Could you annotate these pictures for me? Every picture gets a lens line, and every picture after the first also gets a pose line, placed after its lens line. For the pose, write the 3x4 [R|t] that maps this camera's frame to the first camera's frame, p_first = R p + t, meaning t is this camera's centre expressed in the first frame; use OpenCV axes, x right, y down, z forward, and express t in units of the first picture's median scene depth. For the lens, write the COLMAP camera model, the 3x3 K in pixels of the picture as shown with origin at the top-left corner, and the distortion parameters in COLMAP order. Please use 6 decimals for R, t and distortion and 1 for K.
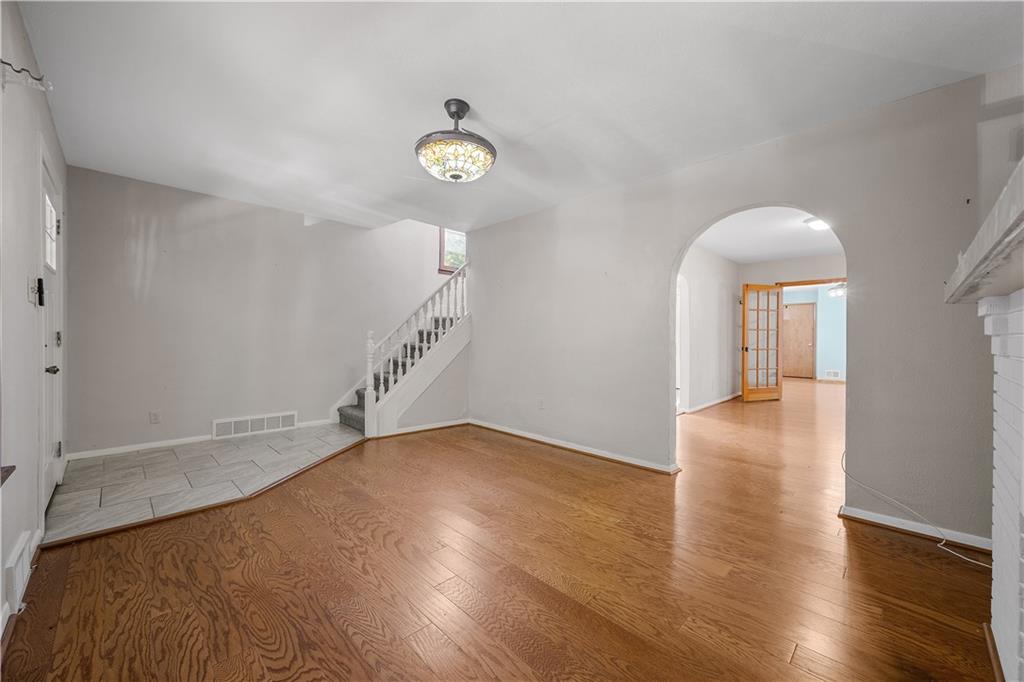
lens RADIAL K [[400.1, 0, 514.7], [0, 400.1, 342.6], [0, 0, 1]] dist [-0.000419, -0.000006]
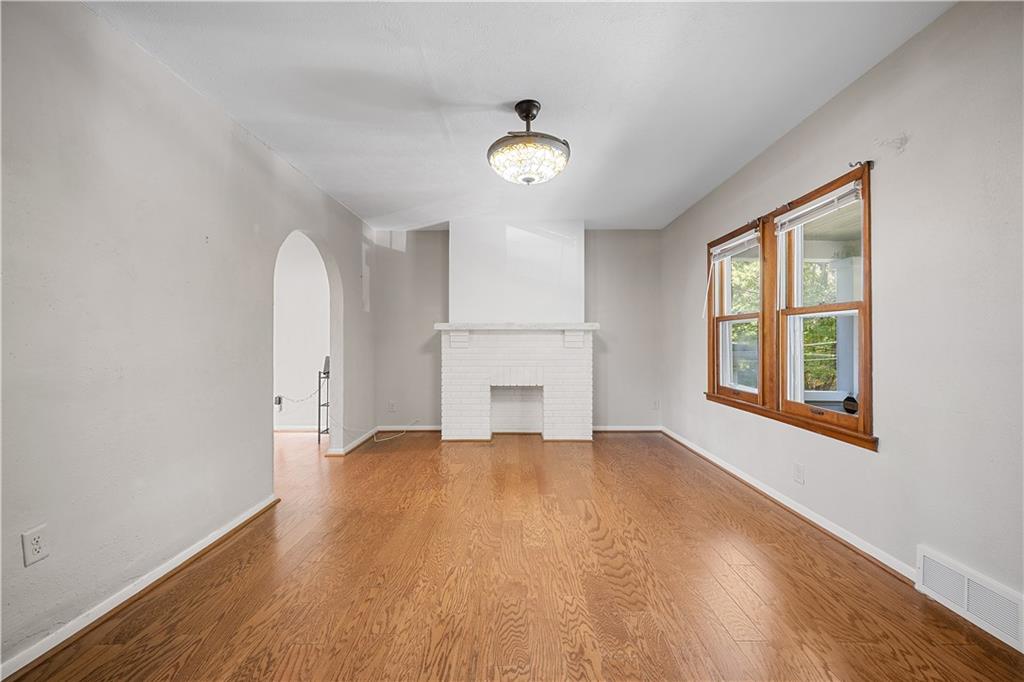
lens RADIAL K [[400.1, 0, 512.3], [0, 400.1, 340.4], [0, 0, 1]] dist [-0.000419, -0.000006]
pose [[-0.702468, -0.003805, 0.711705, -0.885768], [0.008530, 0.999869, 0.013765, -0.041161], [-0.711665, 0.015740, -0.702343, 1.868899]]
